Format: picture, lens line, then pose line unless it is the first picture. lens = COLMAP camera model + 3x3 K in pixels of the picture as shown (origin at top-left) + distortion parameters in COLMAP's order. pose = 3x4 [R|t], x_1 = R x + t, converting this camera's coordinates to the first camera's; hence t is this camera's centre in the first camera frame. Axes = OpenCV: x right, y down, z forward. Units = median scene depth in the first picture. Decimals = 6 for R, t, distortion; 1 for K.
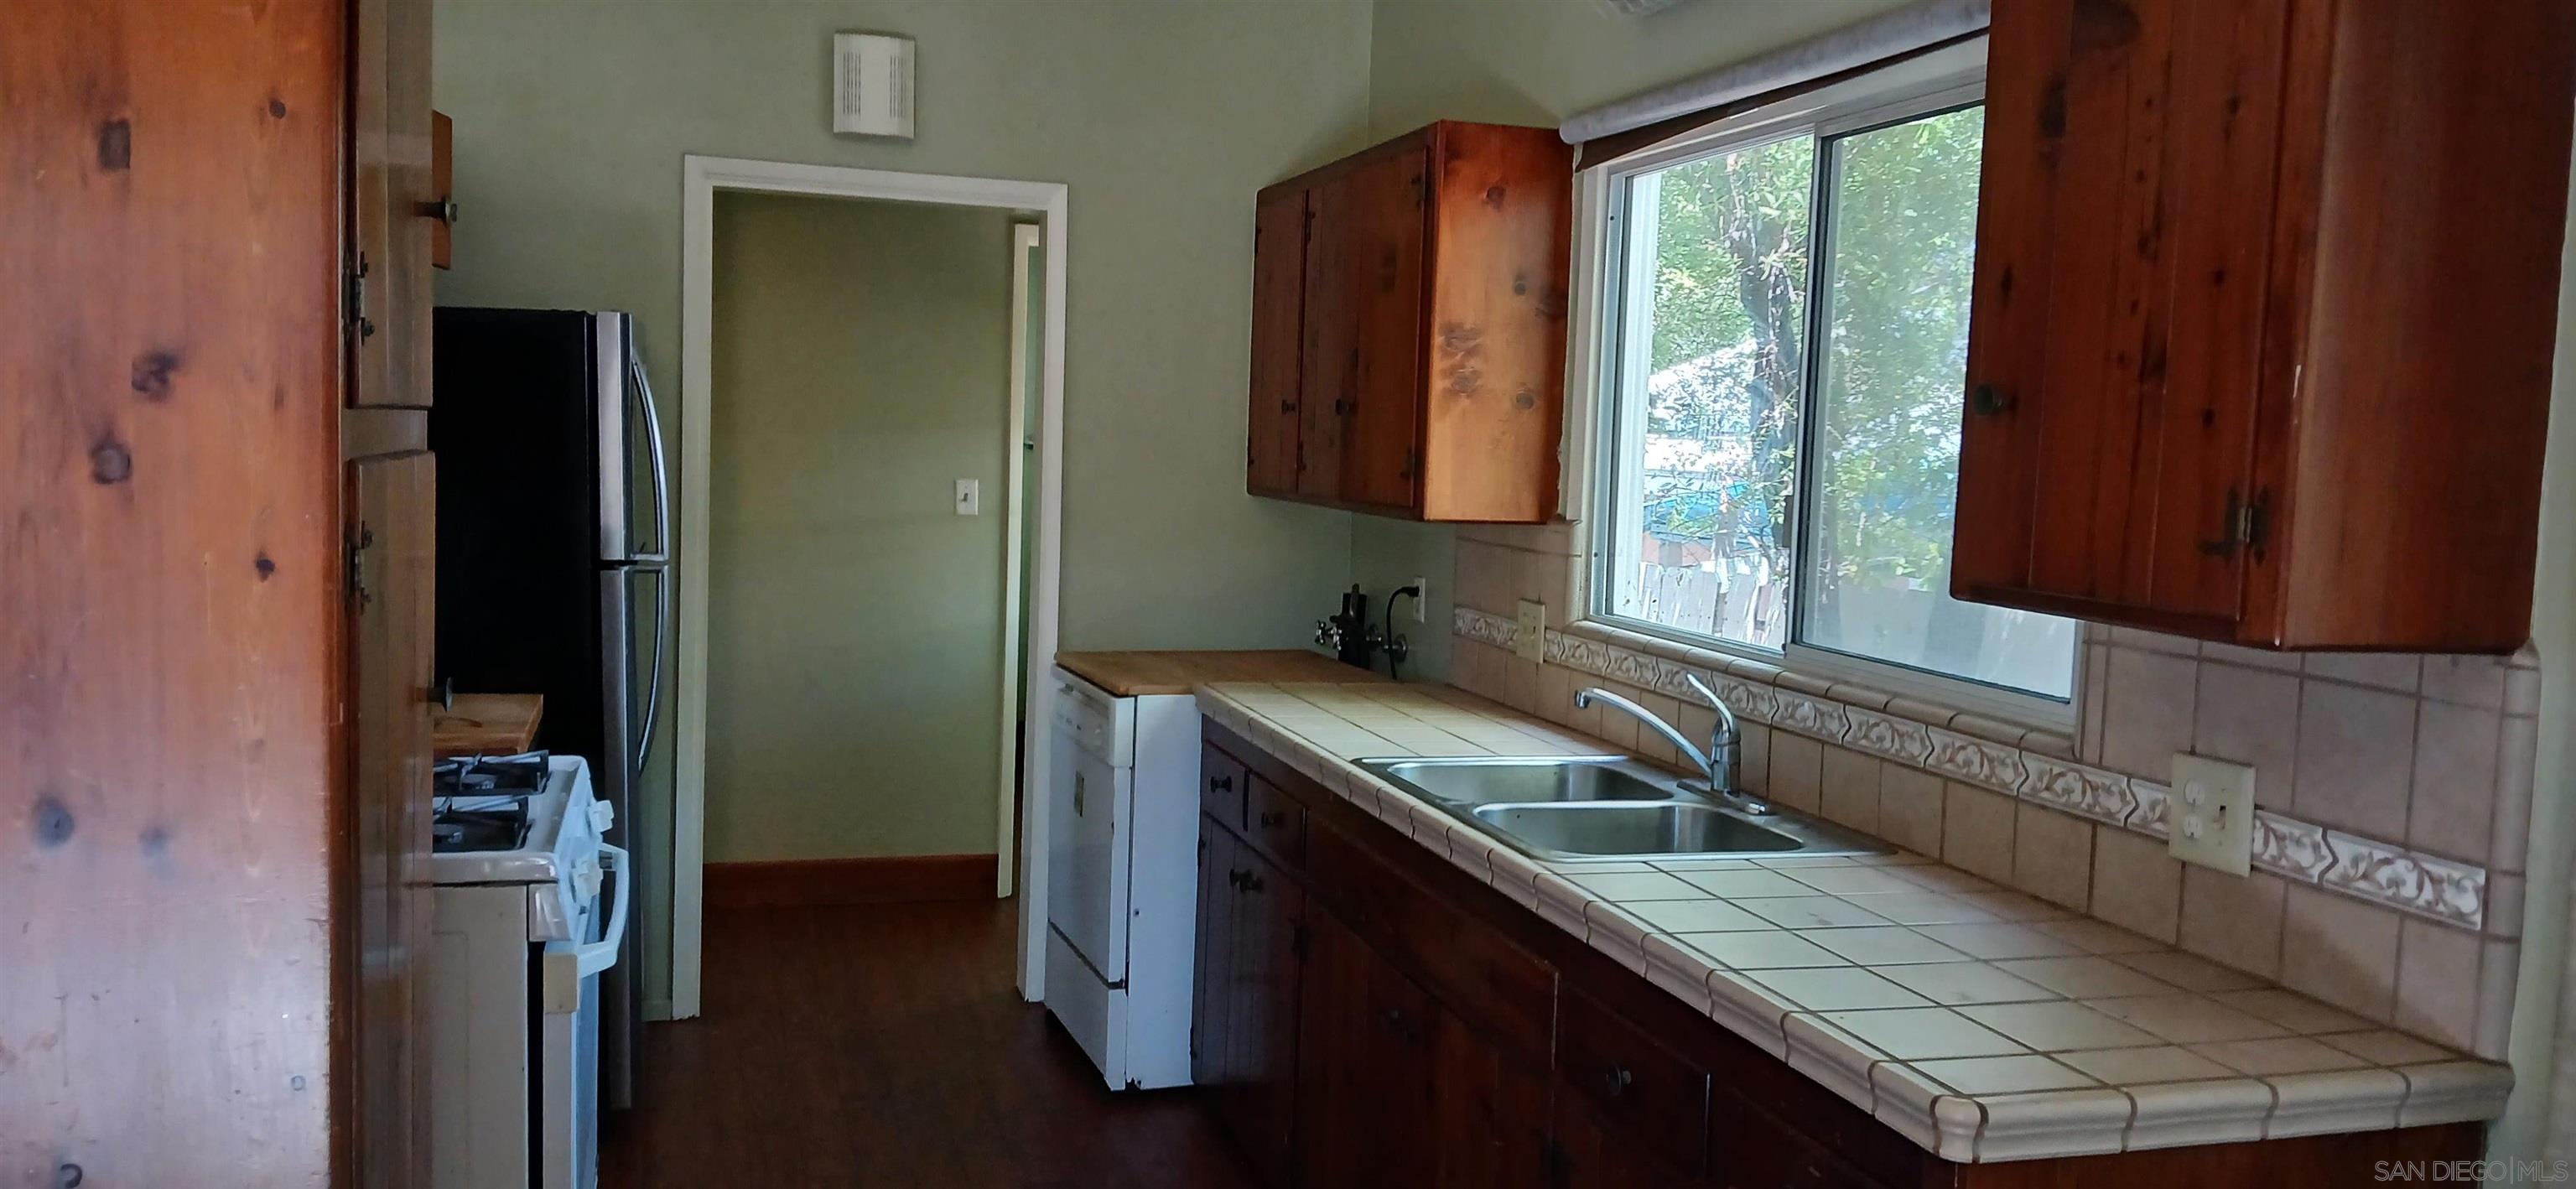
lens RADIAL K [[1995.8, 0, 1288.0], [0, 1995.8, 594.5], [0, 0, 1]] dist [-0.002393, -0.003067]
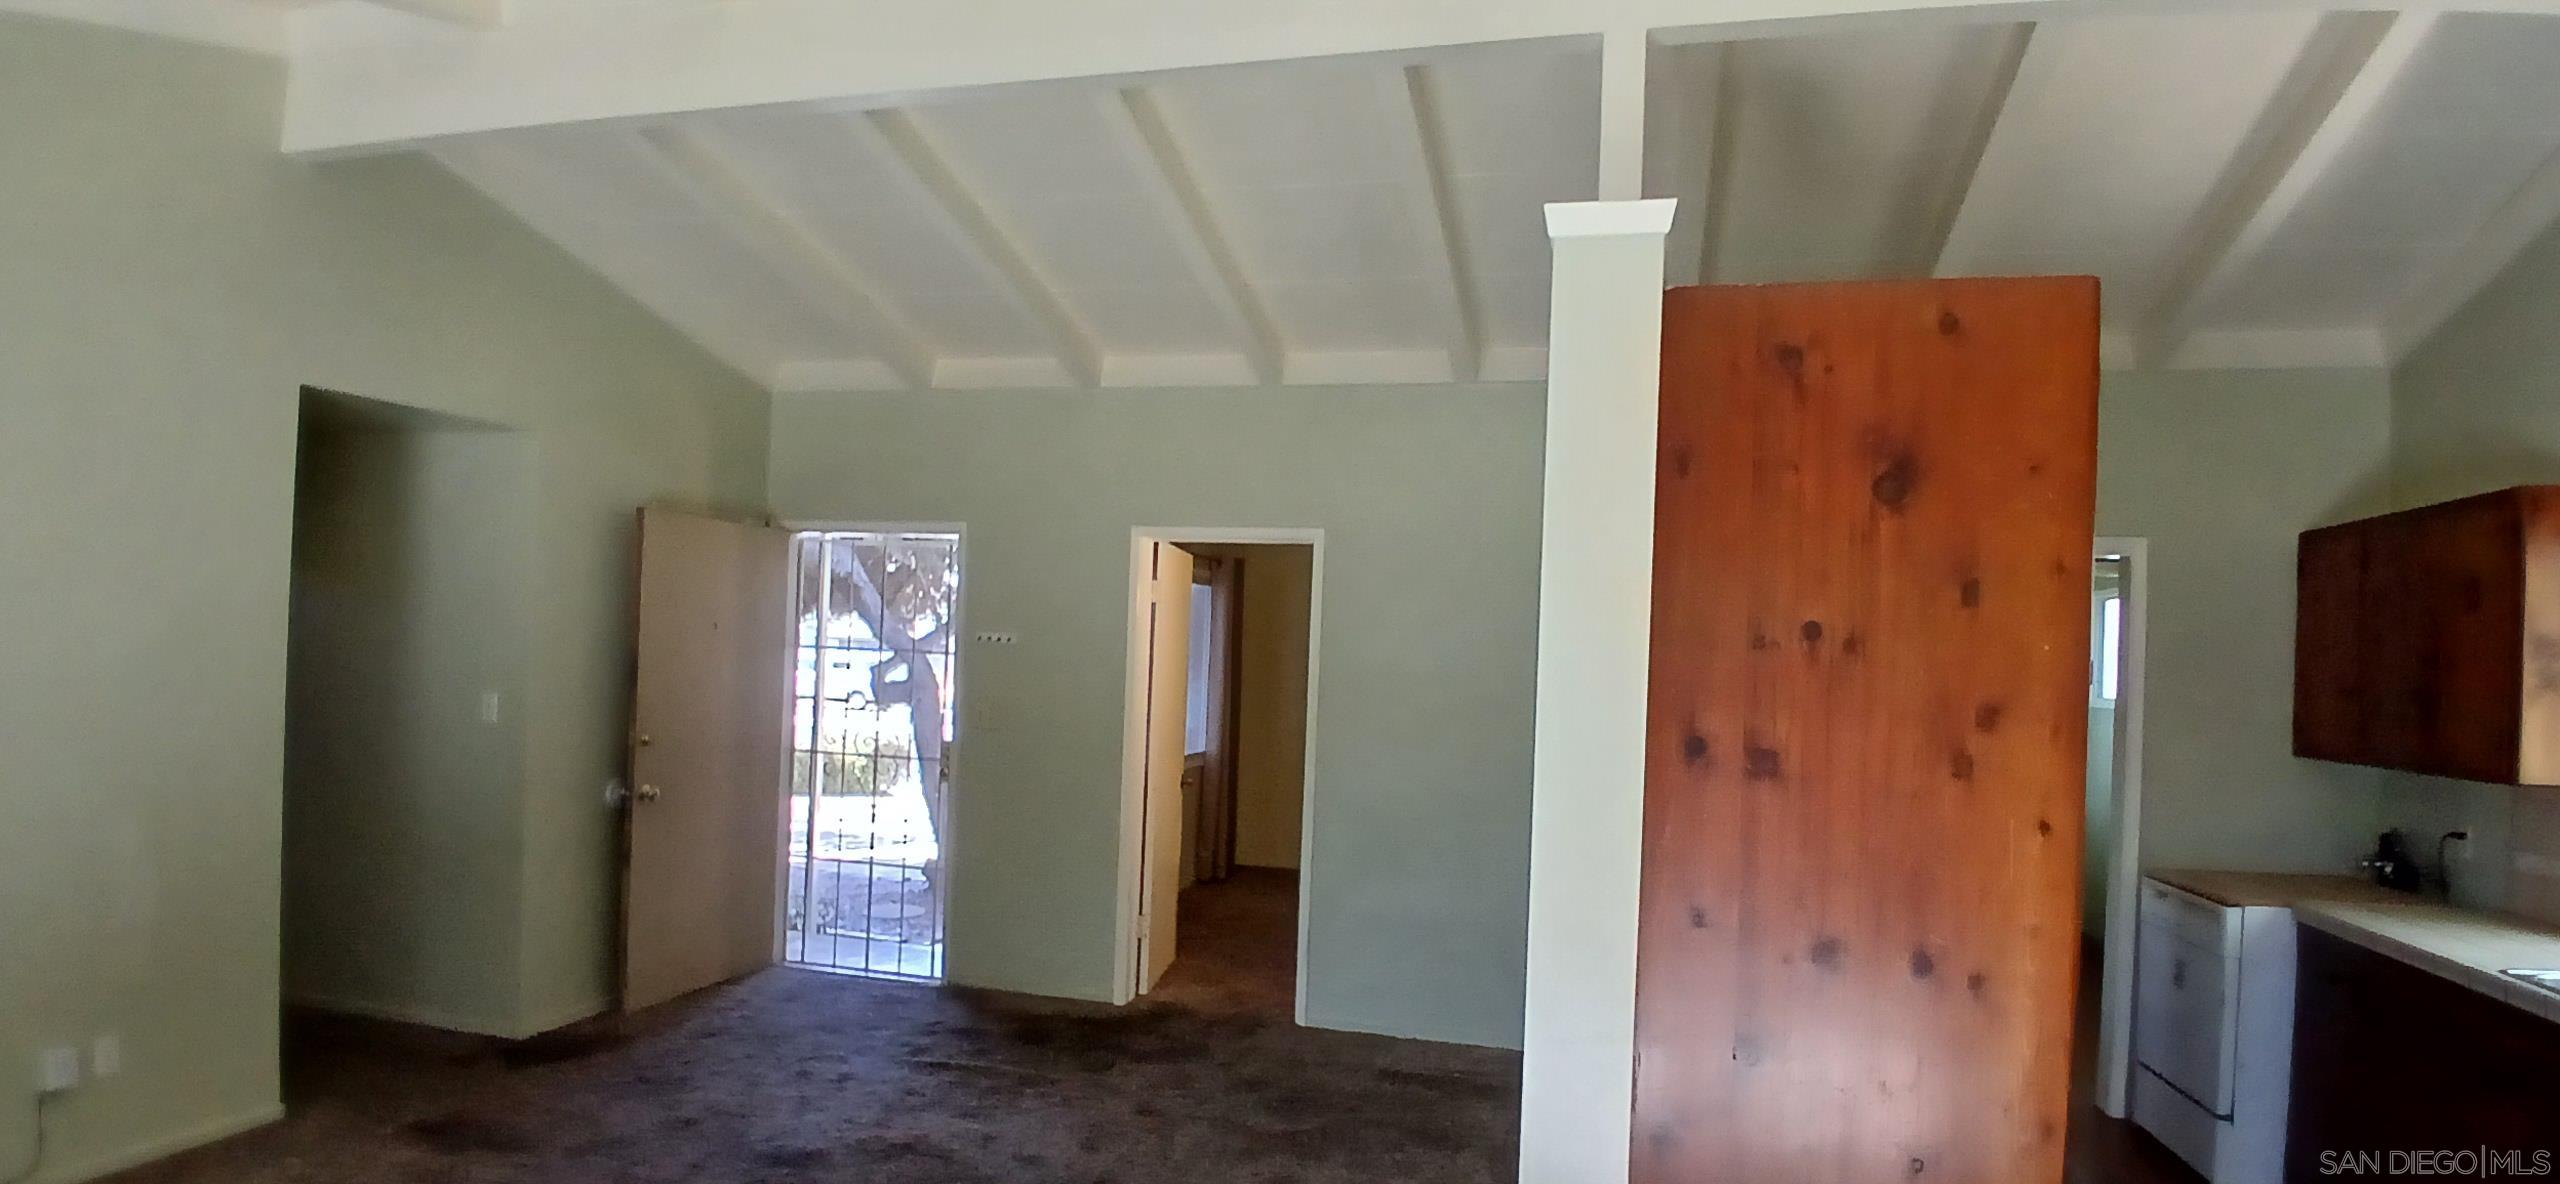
lens RADIAL K [[1317.1, 0, 1282.5], [0, 1317.1, 645.5], [0, 0, 1]] dist [0.000502, -0.048521]
pose [[0.850014, -0.012386, -0.526615, -0.166366], [-0.045422, 0.994277, -0.096701, -0.011026], [0.524798, 0.106117, 0.844586, -0.116735]]
